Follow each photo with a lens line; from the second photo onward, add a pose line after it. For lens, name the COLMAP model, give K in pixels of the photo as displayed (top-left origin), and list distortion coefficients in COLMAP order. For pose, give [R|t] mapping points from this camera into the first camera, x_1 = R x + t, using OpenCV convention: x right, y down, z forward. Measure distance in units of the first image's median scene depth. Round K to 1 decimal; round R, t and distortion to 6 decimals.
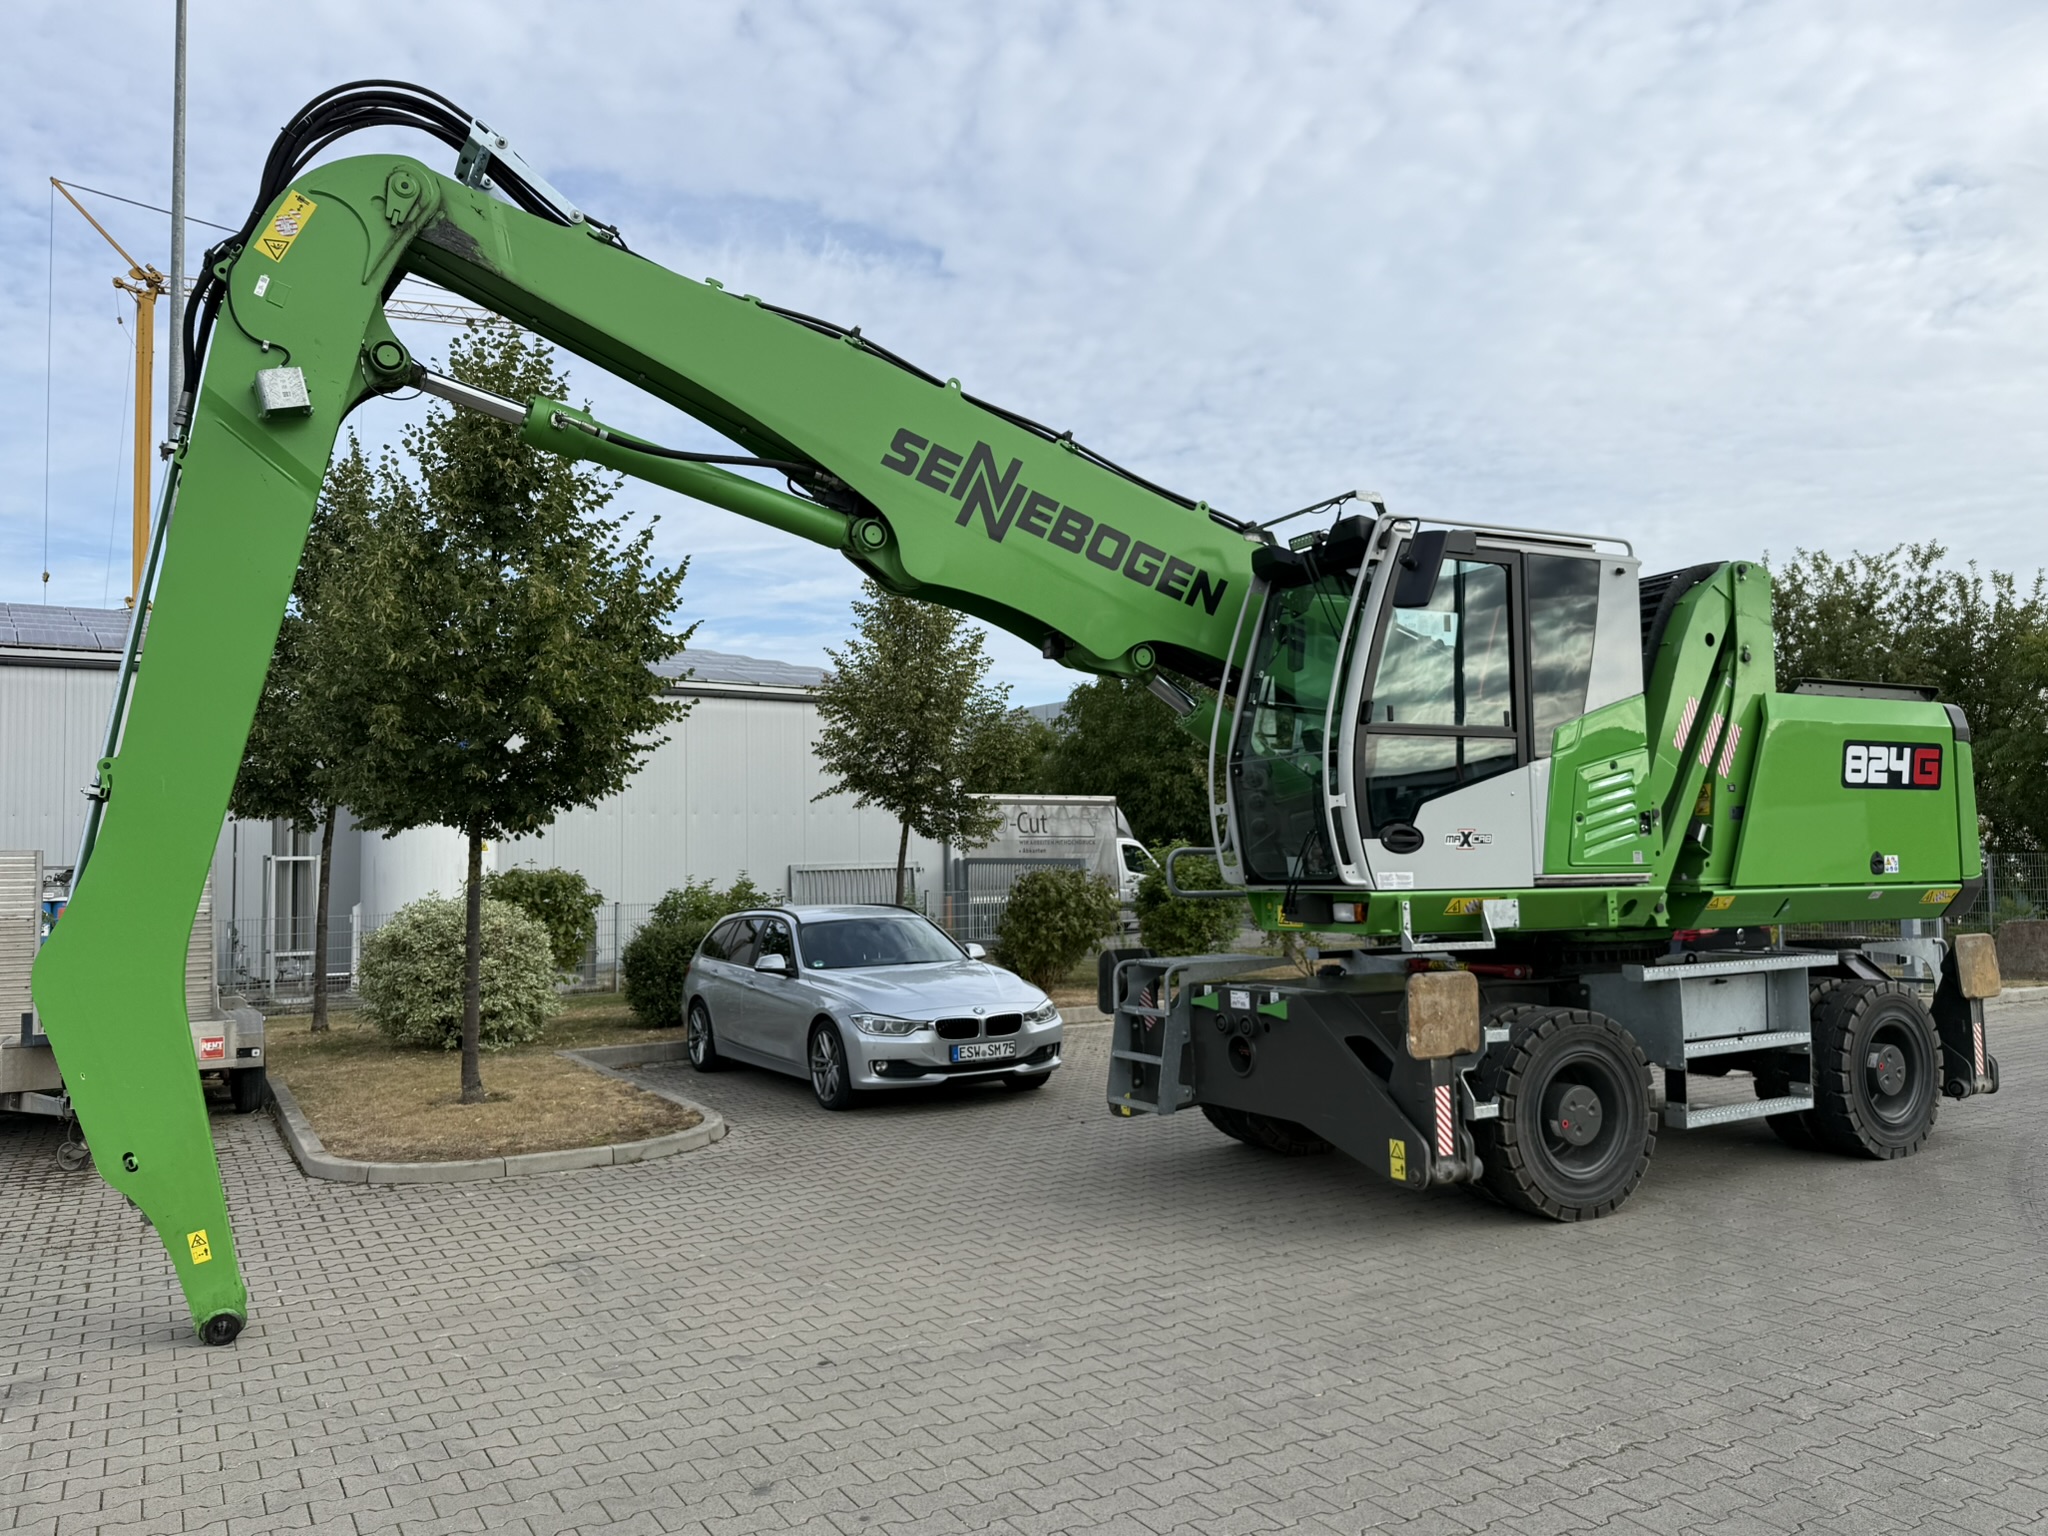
lens RADIAL K [[1493.6, 0, 1024.0], [0, 1493.6, 768.0], [0, 0, 1]] dist [0.048160, -0.064616]
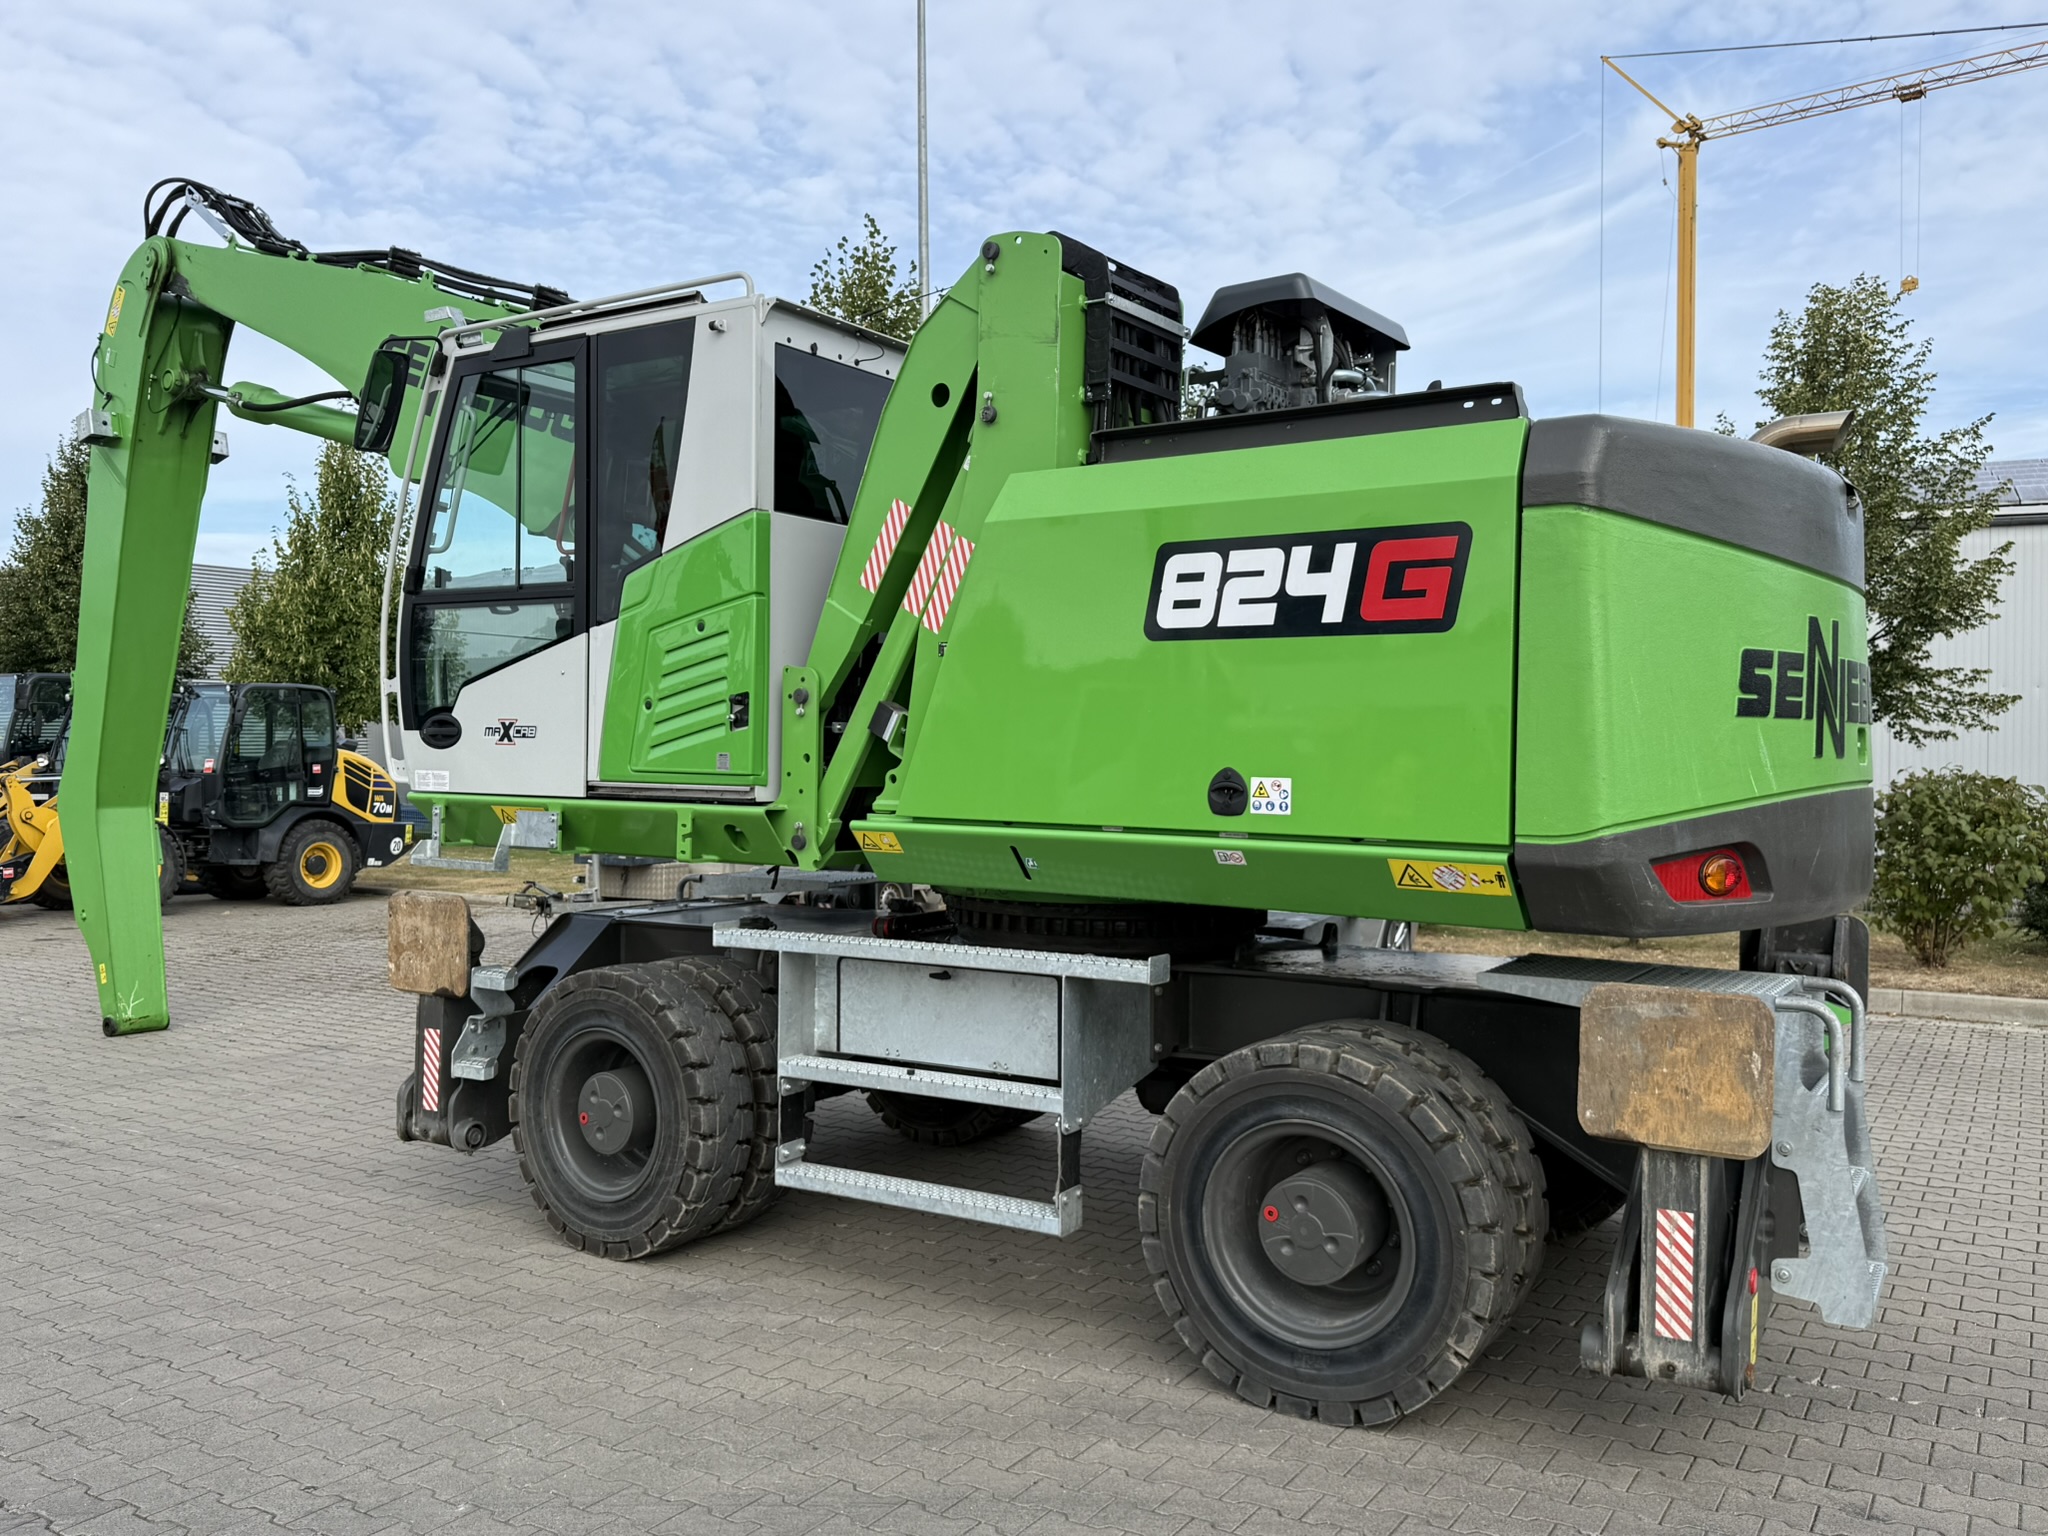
lens RADIAL K [[1705.7, 0, 1031.0], [0, 1705.7, 789.7], [0, 0, 1]] dist [0.012538, -0.006353]
pose [[0.489595, 0.037982, -0.871122, 1.132902], [0.033083, 0.997522, 0.062087, 0.029394], [0.871322, -0.059216, 0.487125, 0.754460]]
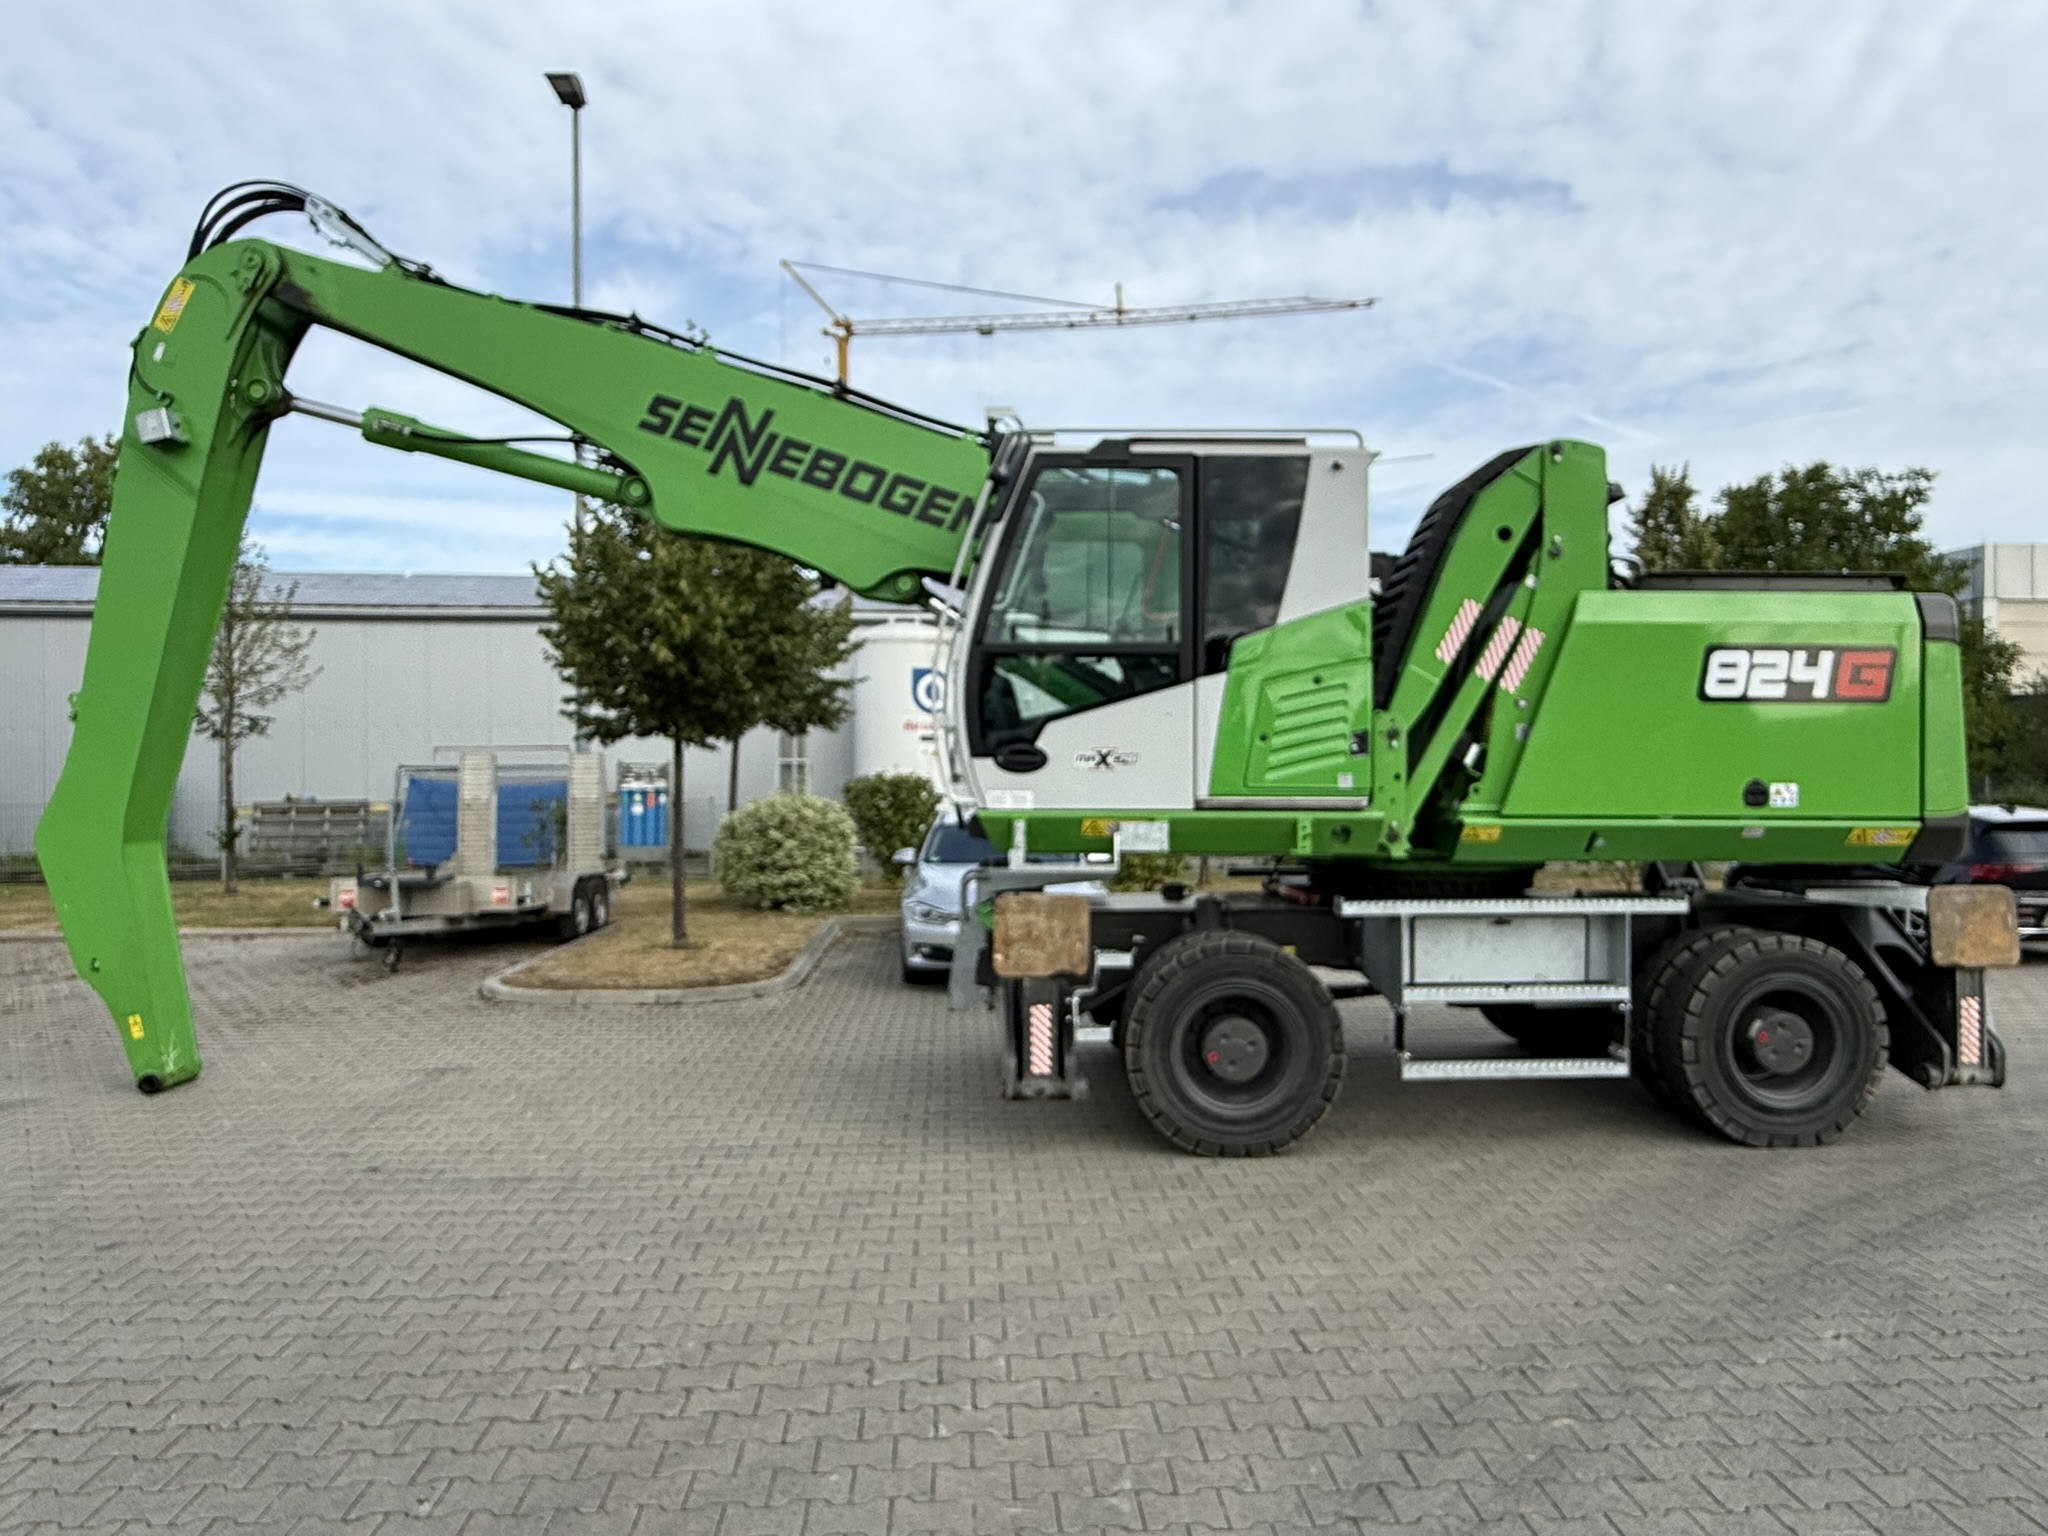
lens RADIAL K [[1281.1, 0, 1012.8], [0, 1281.1, 790.4], [0, 0, 1]] dist [-0.002164, 0.002357]
pose [[0.892275, 0.023684, -0.450870, 0.580108], [0.012852, 0.996886, 0.077800, 0.002059], [0.451309, -0.075214, 0.889192, 0.219669]]
